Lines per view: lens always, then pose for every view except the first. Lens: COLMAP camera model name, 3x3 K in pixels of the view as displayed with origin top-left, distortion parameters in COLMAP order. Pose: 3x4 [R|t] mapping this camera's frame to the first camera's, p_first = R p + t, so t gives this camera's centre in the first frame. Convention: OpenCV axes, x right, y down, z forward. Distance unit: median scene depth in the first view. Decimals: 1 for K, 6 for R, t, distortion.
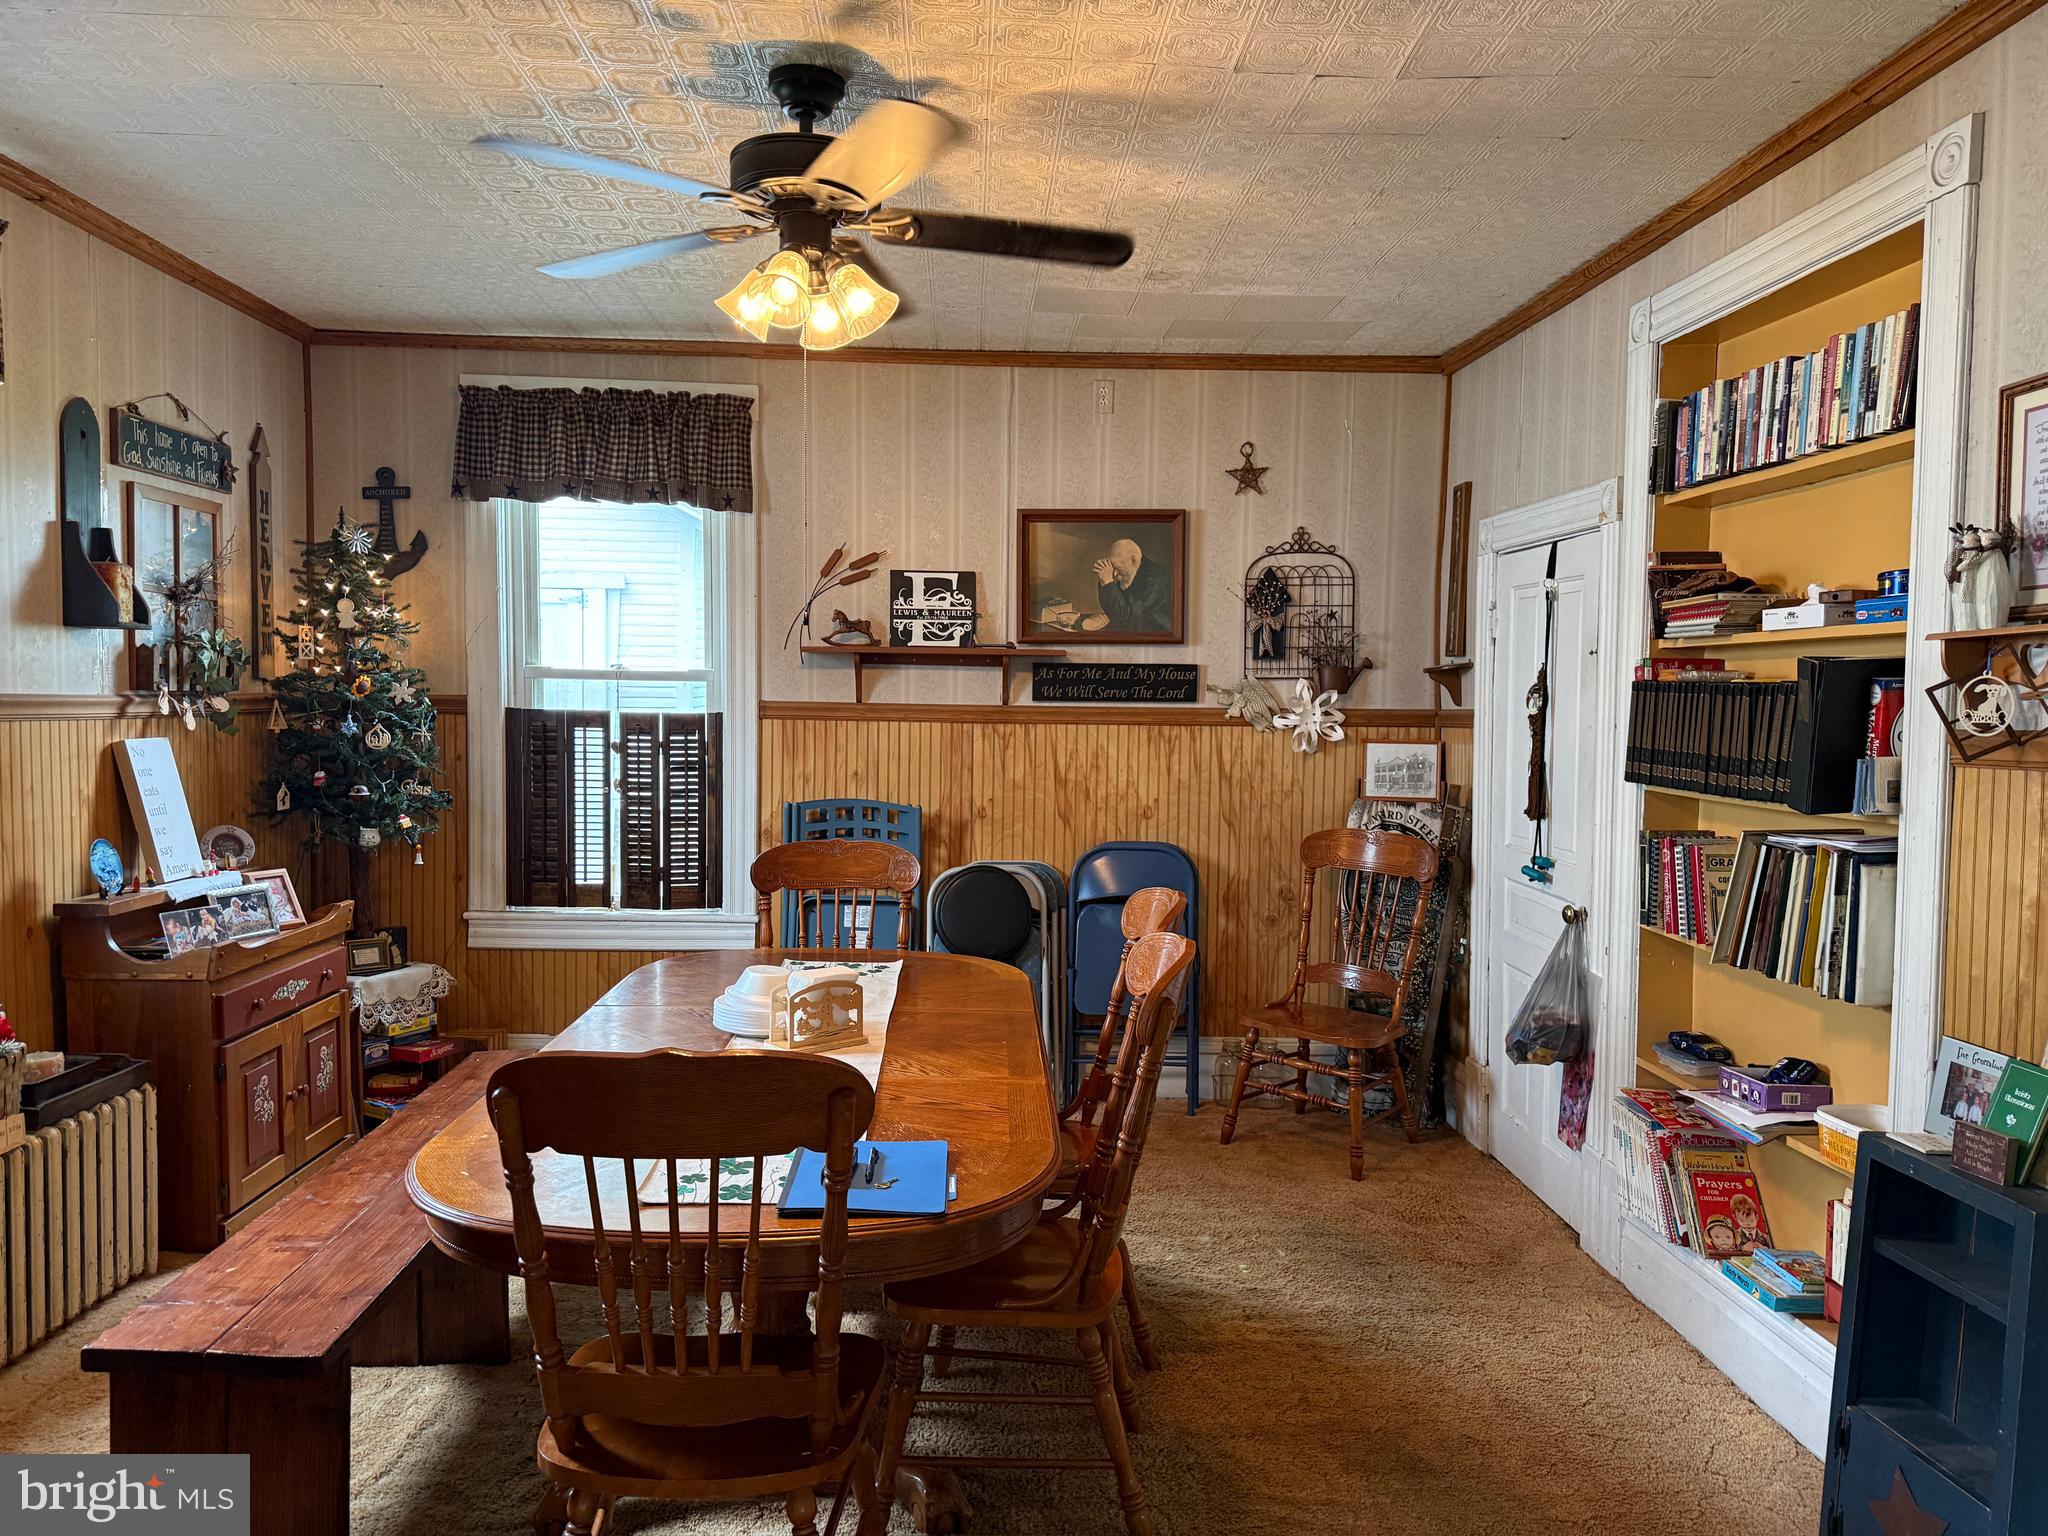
lens RADIAL K [[1447.0, 0, 1021.9], [0, 1447.0, 781.1], [0, 0, 1]] dist [0.159802, -0.279014]
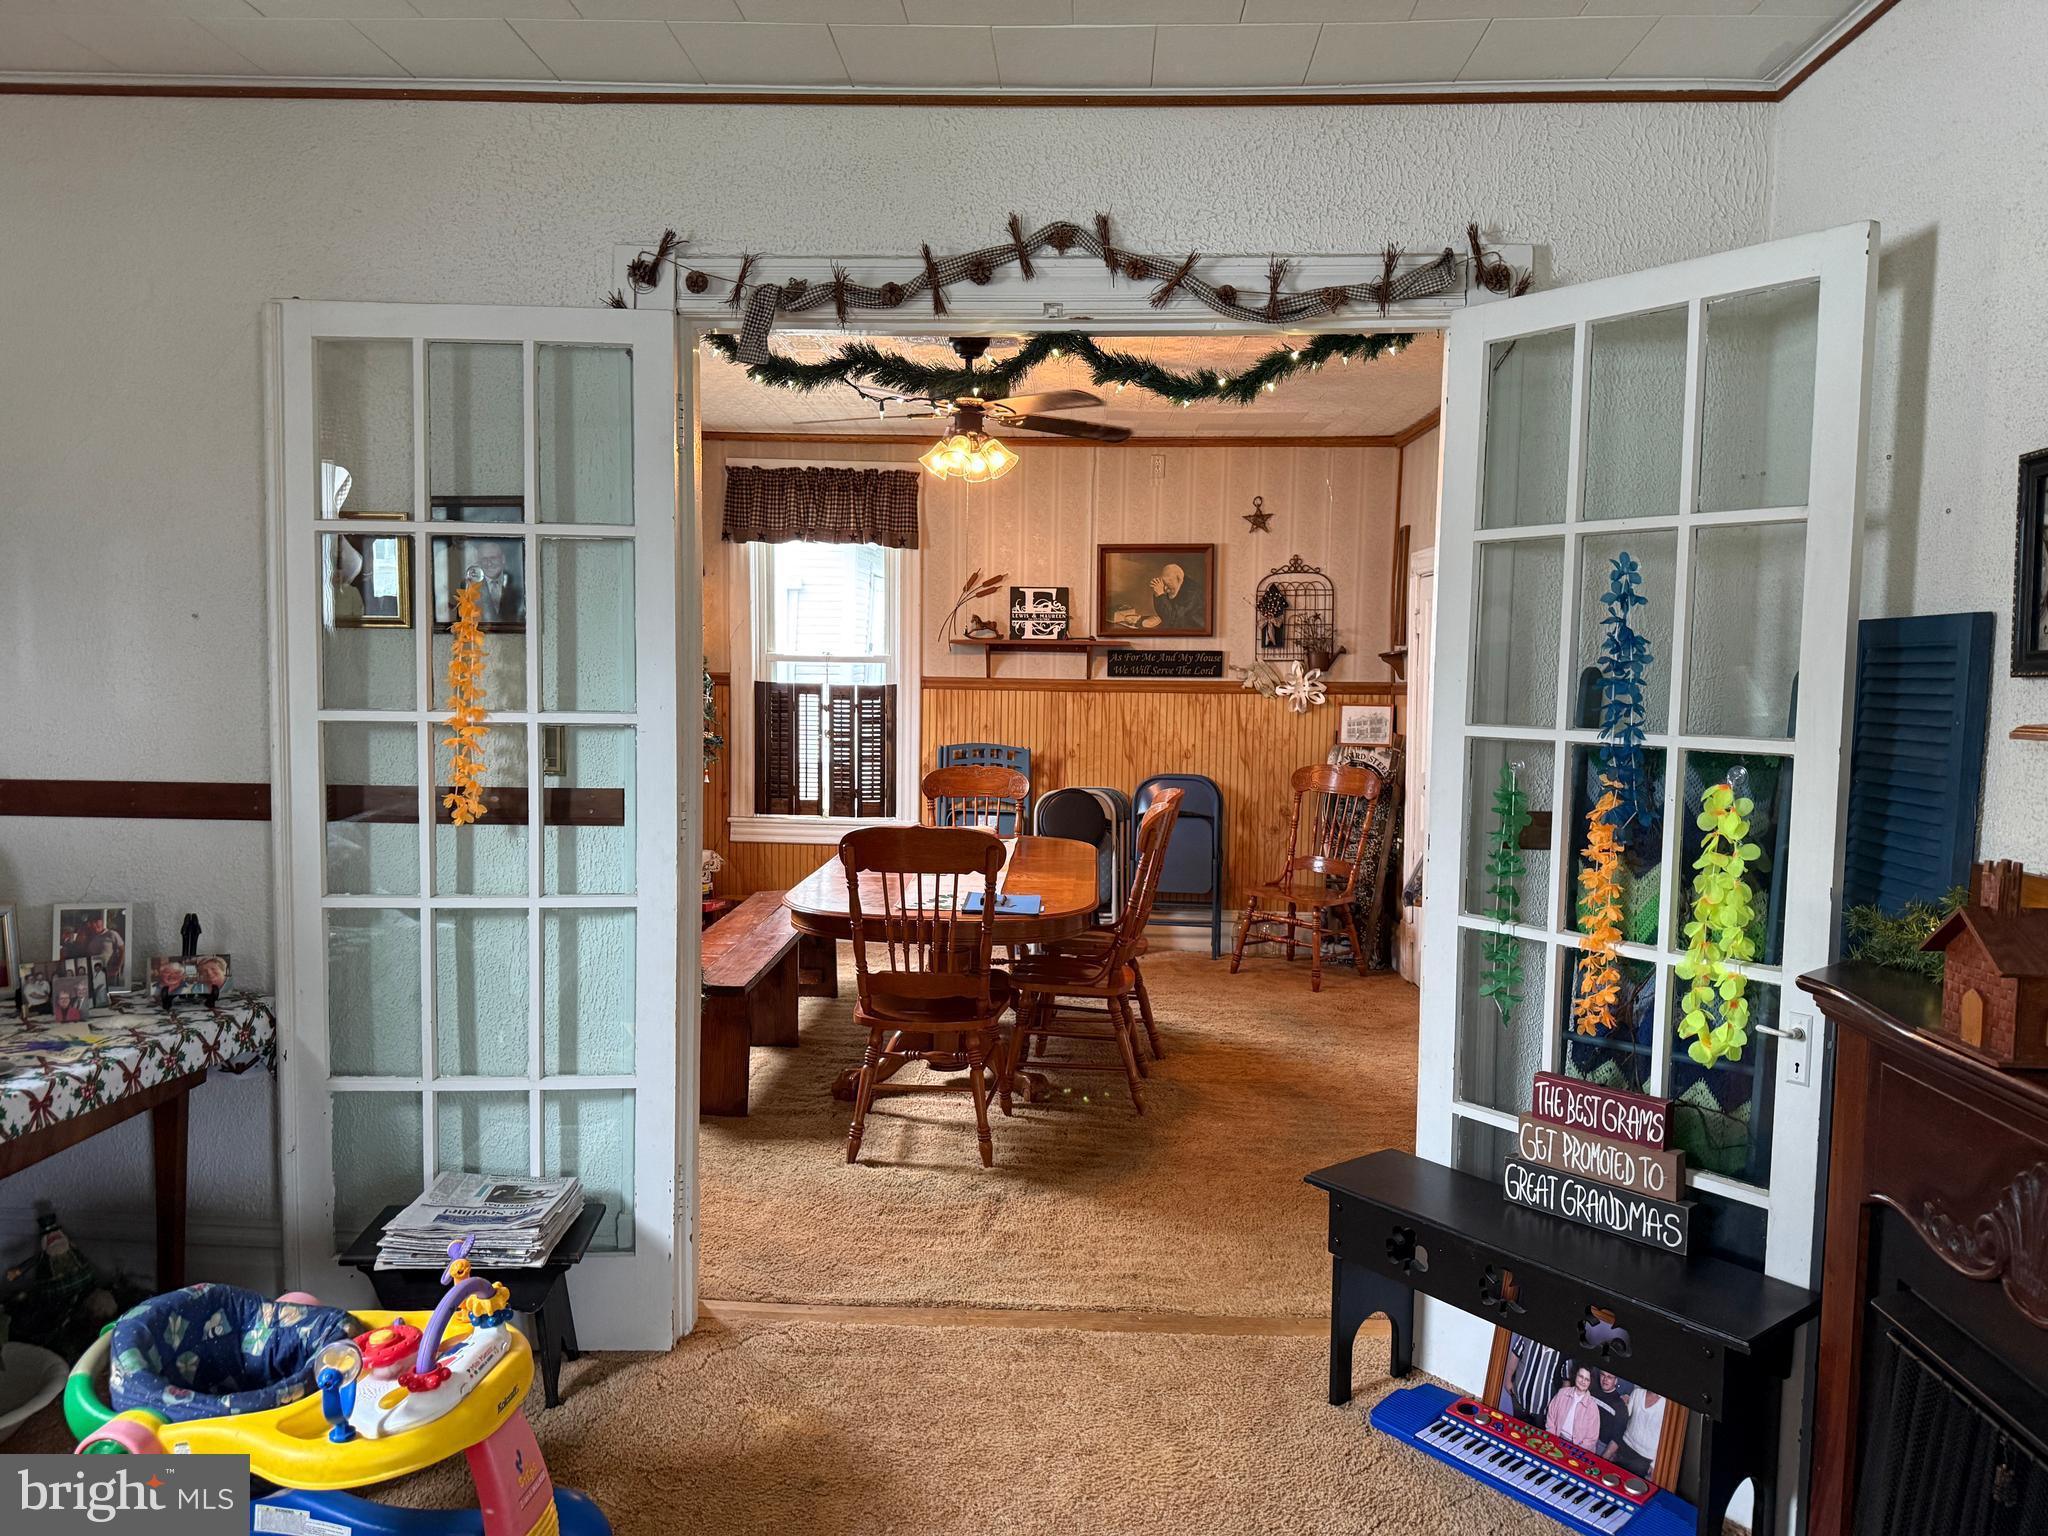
lens RADIAL K [[1447.0, 0, 1021.9], [0, 1447.0, 781.1], [0, 0, 1]] dist [0.159802, -0.279014]
pose [[0.996949, 0.006225, -0.077802, 0.035806], [-0.004967, 0.999854, 0.016353, 0.026289], [0.077893, -0.015917, 0.996835, -0.457064]]
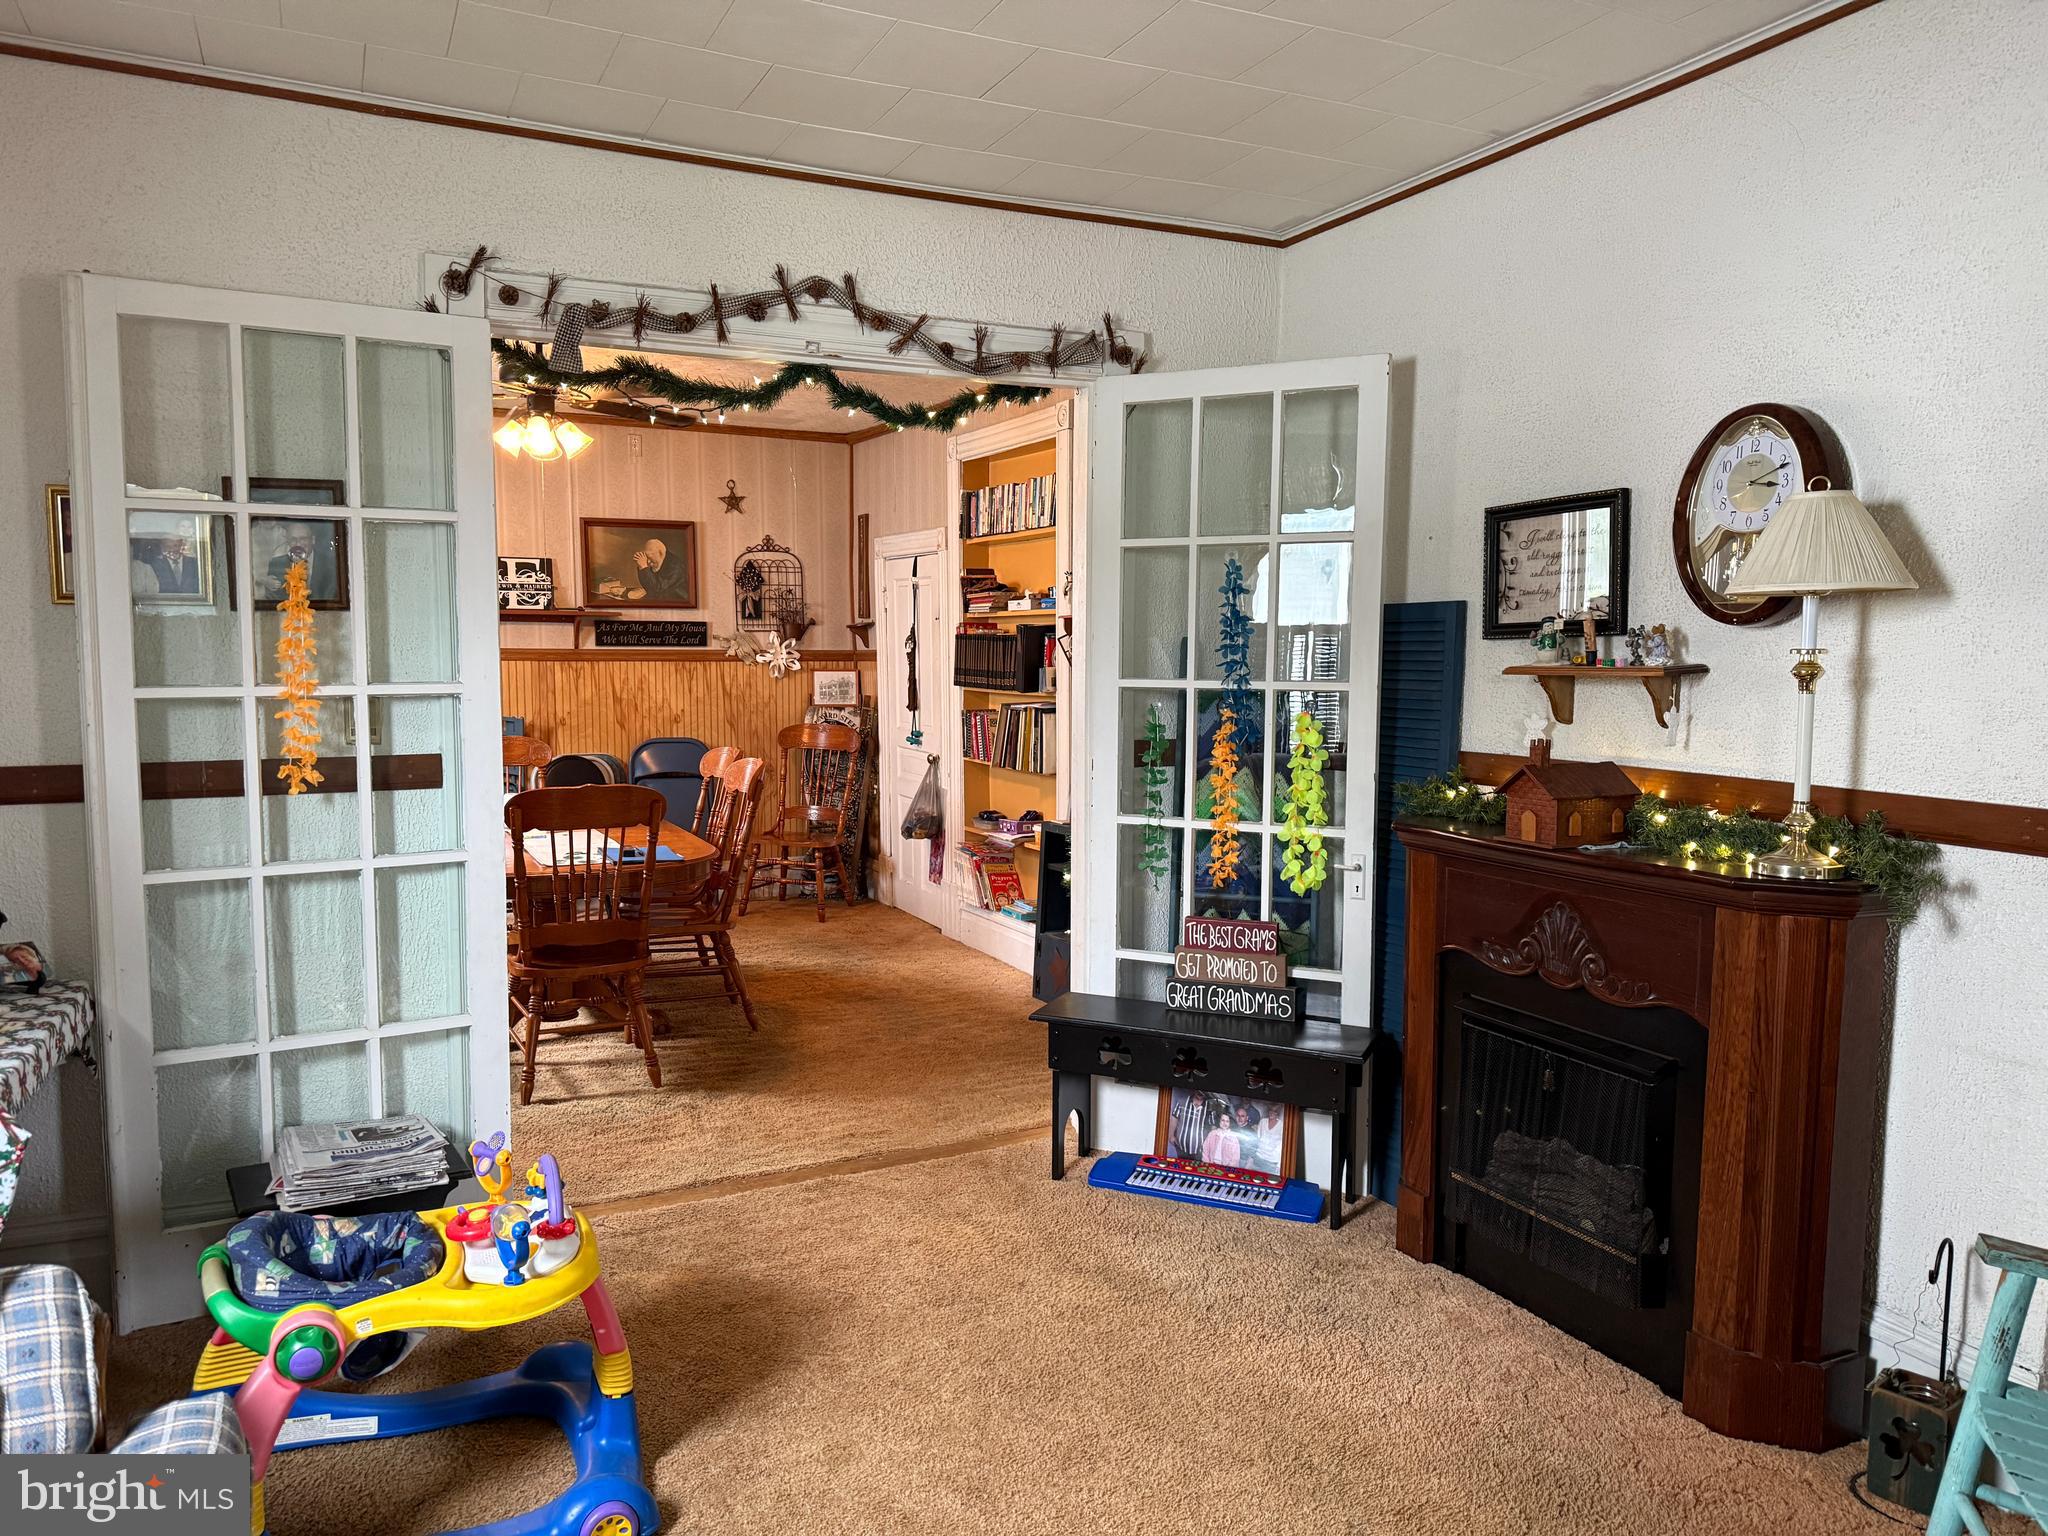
lens RADIAL K [[1447.0, 0, 1021.9], [0, 1447.0, 781.1], [0, 0, 1]] dist [0.159802, -0.279014]
pose [[0.916447, -0.047975, 0.397271, -0.199763], [0.032899, 0.998459, 0.044682, 0.031388], [-0.398802, -0.027878, 0.916613, -0.575544]]
